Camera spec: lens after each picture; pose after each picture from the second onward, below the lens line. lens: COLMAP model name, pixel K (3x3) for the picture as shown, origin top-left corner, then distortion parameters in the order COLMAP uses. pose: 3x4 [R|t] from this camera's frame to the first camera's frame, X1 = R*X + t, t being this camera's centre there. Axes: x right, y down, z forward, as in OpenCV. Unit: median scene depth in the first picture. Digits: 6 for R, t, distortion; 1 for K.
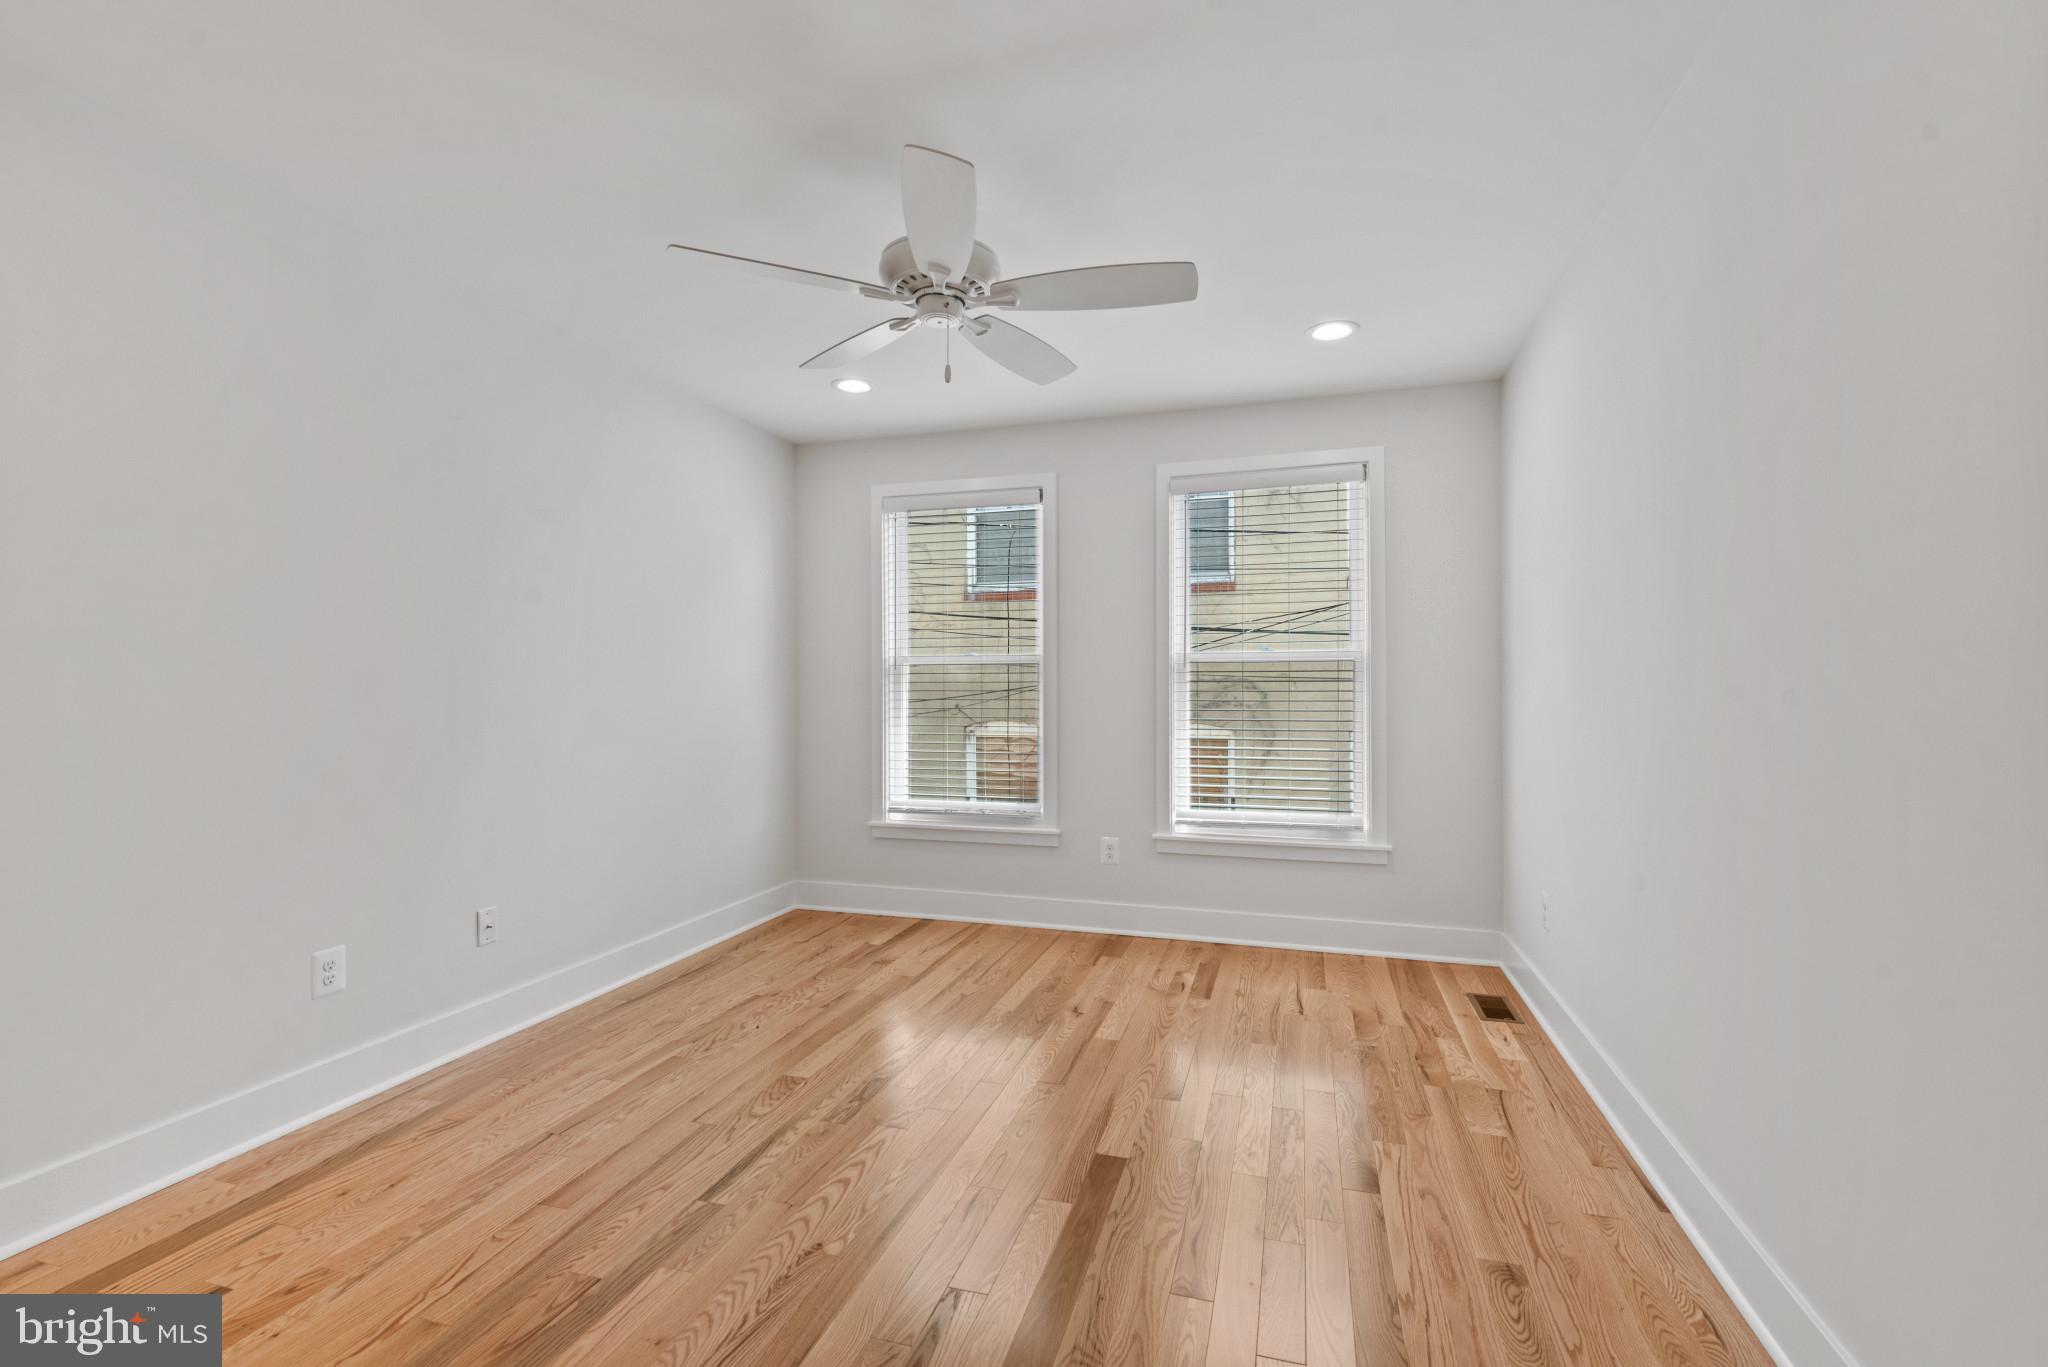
lens RADIAL K [[910.4, 0, 1022.8], [0, 910.4, 682.7], [0, 0, 1]] dist [0.015875, -0.005231]
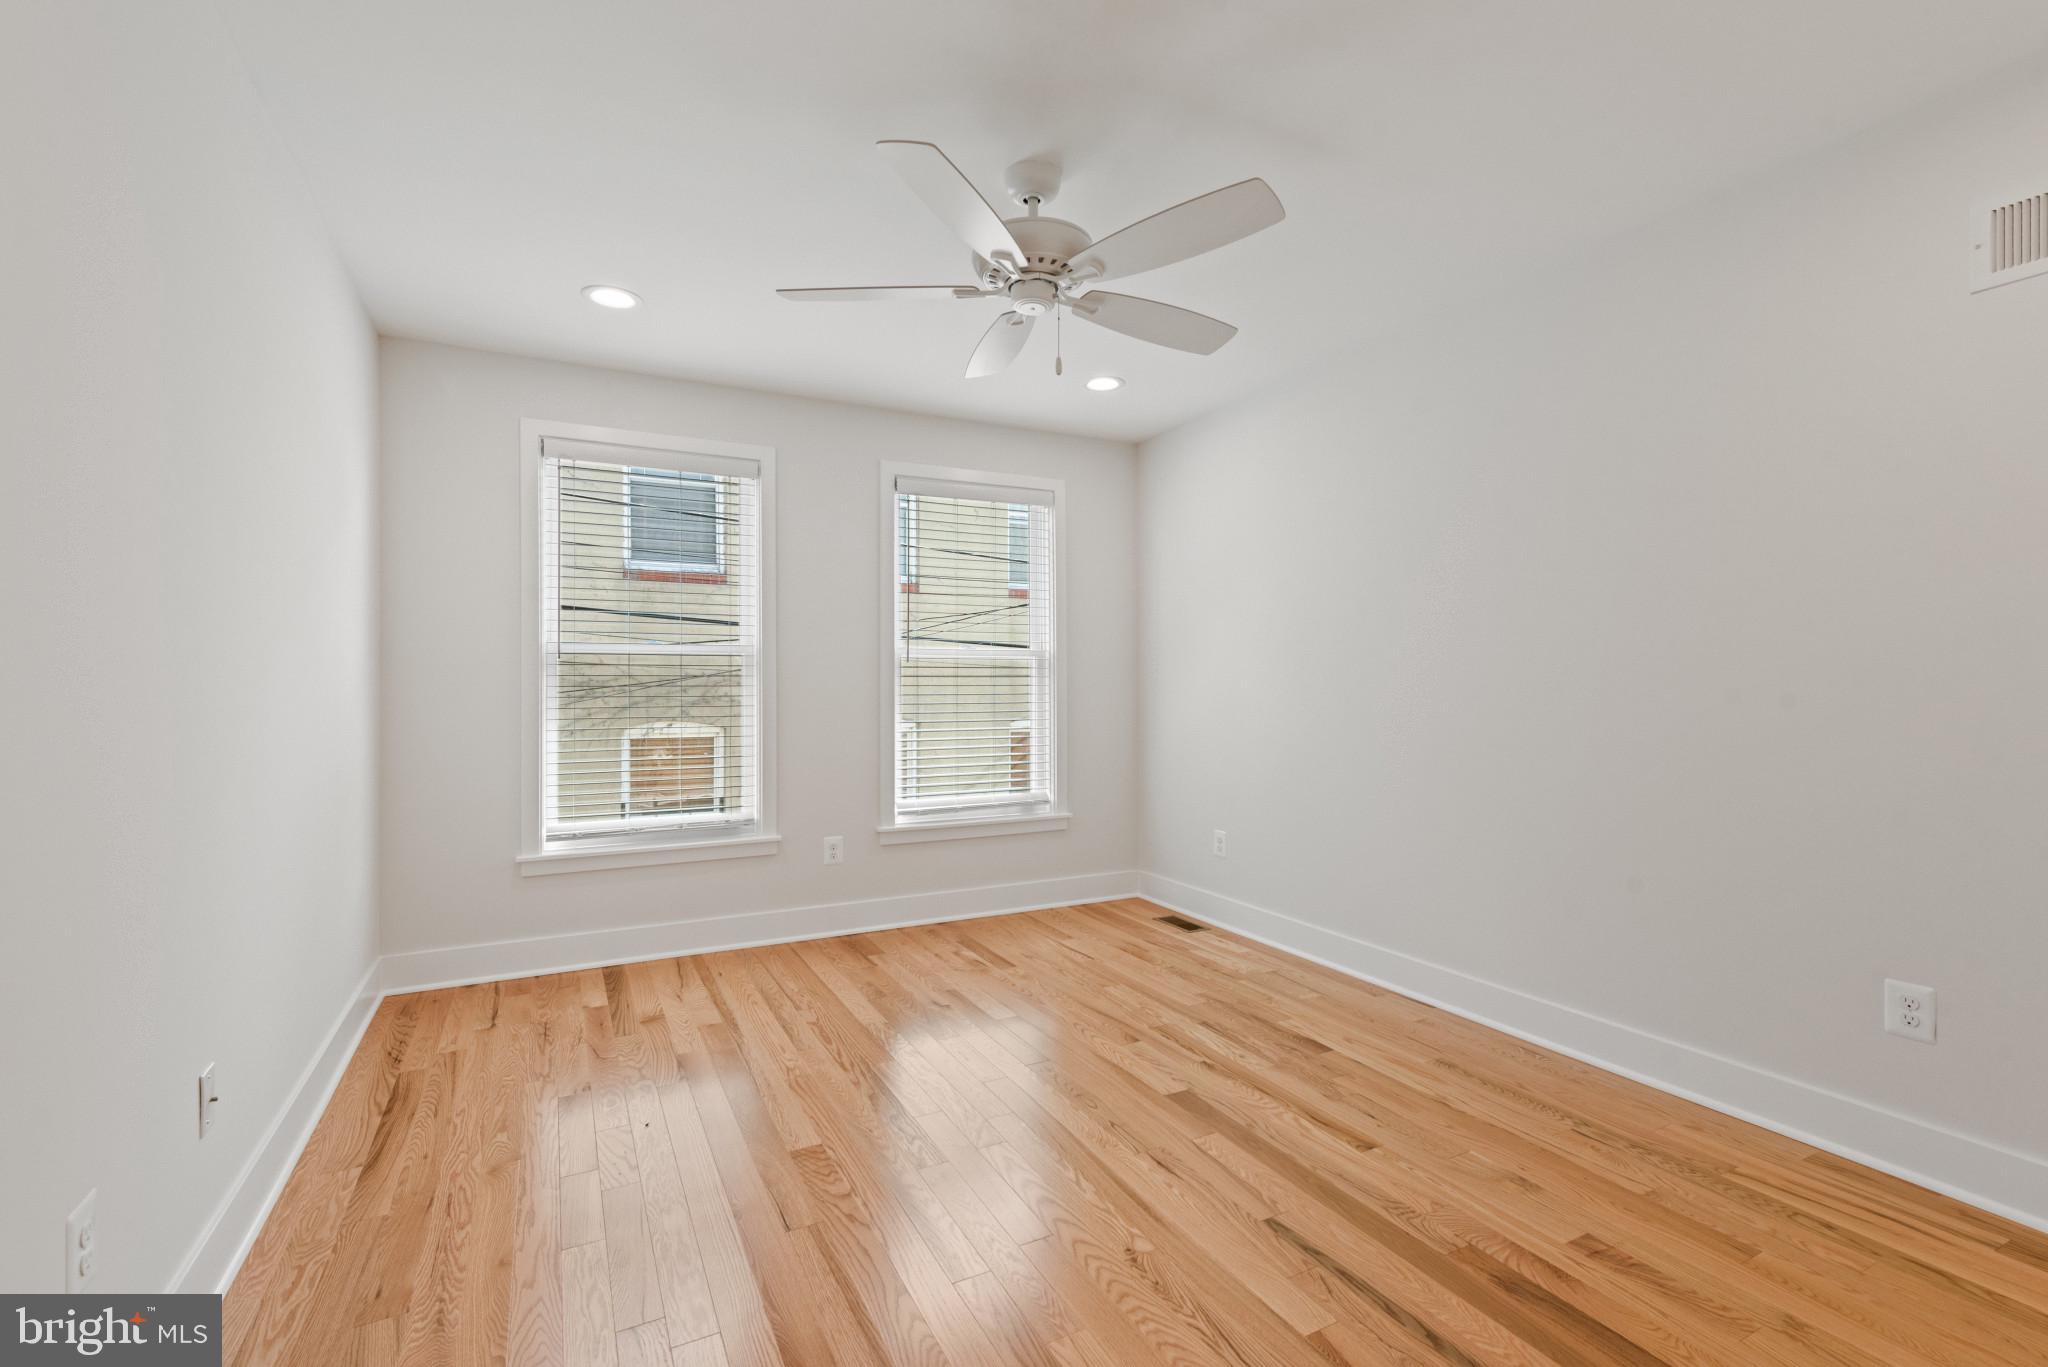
lens RADIAL K [[910.4, 0, 1016.1], [0, 910.4, 680.6], [0, 0, 1]] dist [0.015875, -0.005231]
pose [[0.715155, 0.001859, 0.698963, -0.598962], [-0.002899, 0.999996, 0.000306, 0.004034], [-0.698960, -0.002245, 0.715158, 0.233841]]
